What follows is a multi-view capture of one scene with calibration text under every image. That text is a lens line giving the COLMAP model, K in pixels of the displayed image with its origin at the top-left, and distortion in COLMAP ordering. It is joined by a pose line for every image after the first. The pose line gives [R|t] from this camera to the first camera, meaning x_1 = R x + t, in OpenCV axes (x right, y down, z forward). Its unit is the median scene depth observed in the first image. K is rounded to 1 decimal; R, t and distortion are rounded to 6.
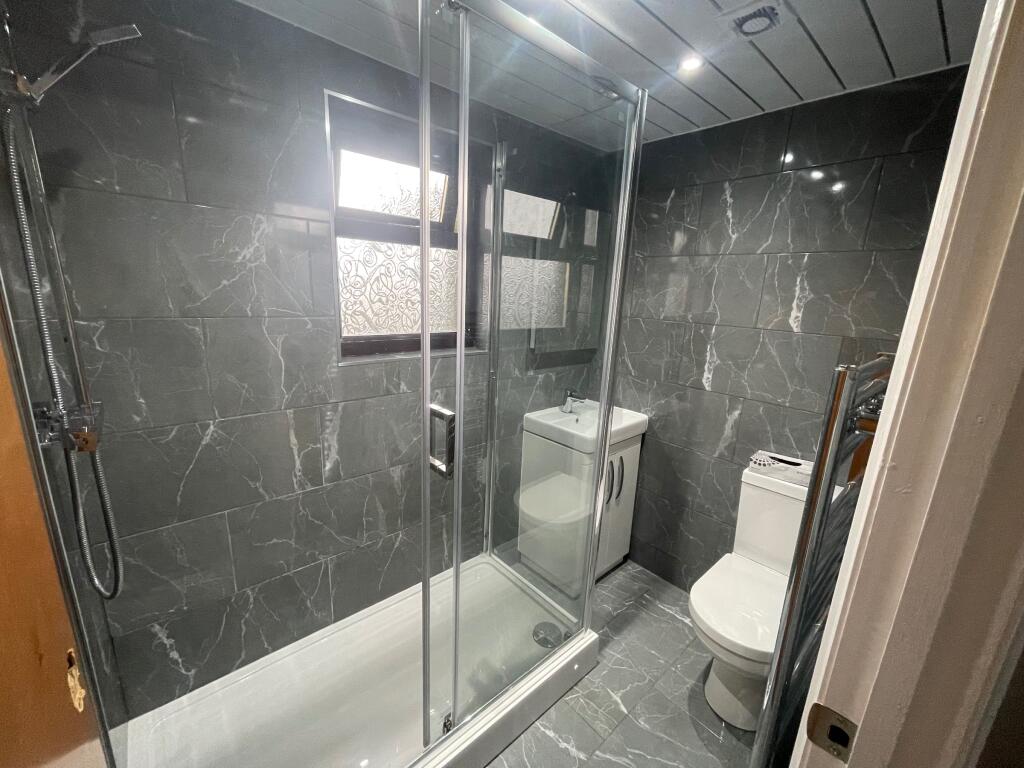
lens RADIAL K [[413.2, 0, 508.1], [0, 413.2, 384.9], [0, 0, 1]] dist [-0.010195, 0.001419]
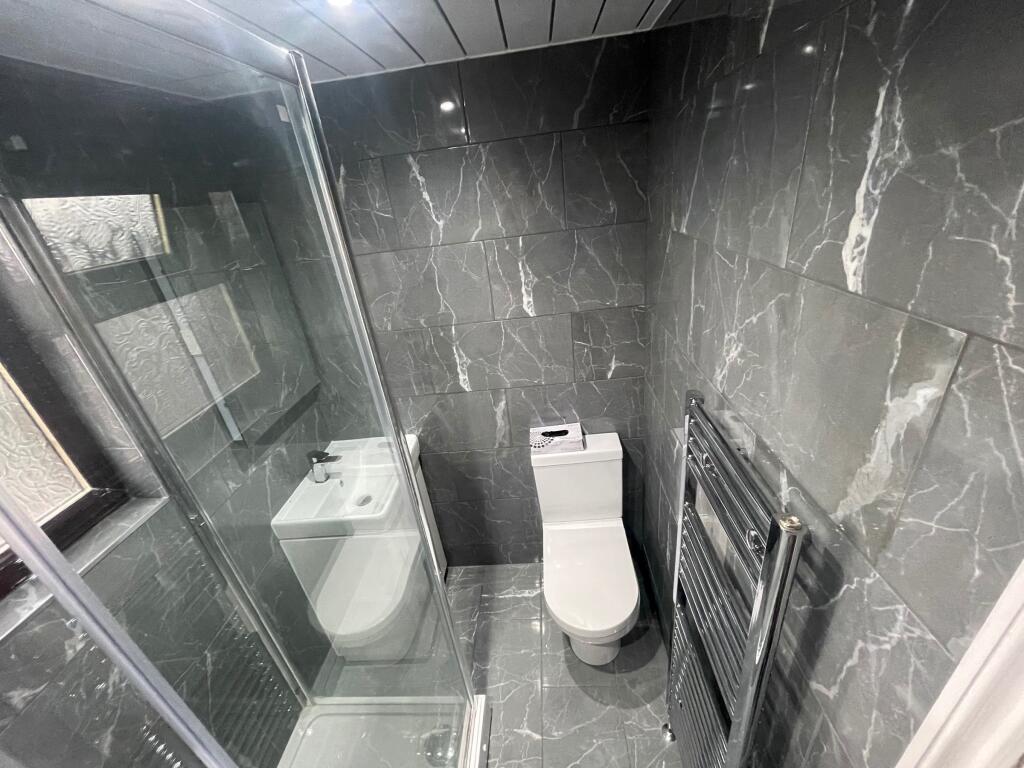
lens RADIAL K [[413.2, 0, 511.8], [0, 413.2, 386.2], [0, 0, 1]] dist [-0.010195, 0.001419]
pose [[0.686720, -0.423831, 0.590579, 0.007948], [0.305681, 0.905483, 0.294380, -0.241725], [-0.659527, -0.021628, 0.751370, 0.239856]]
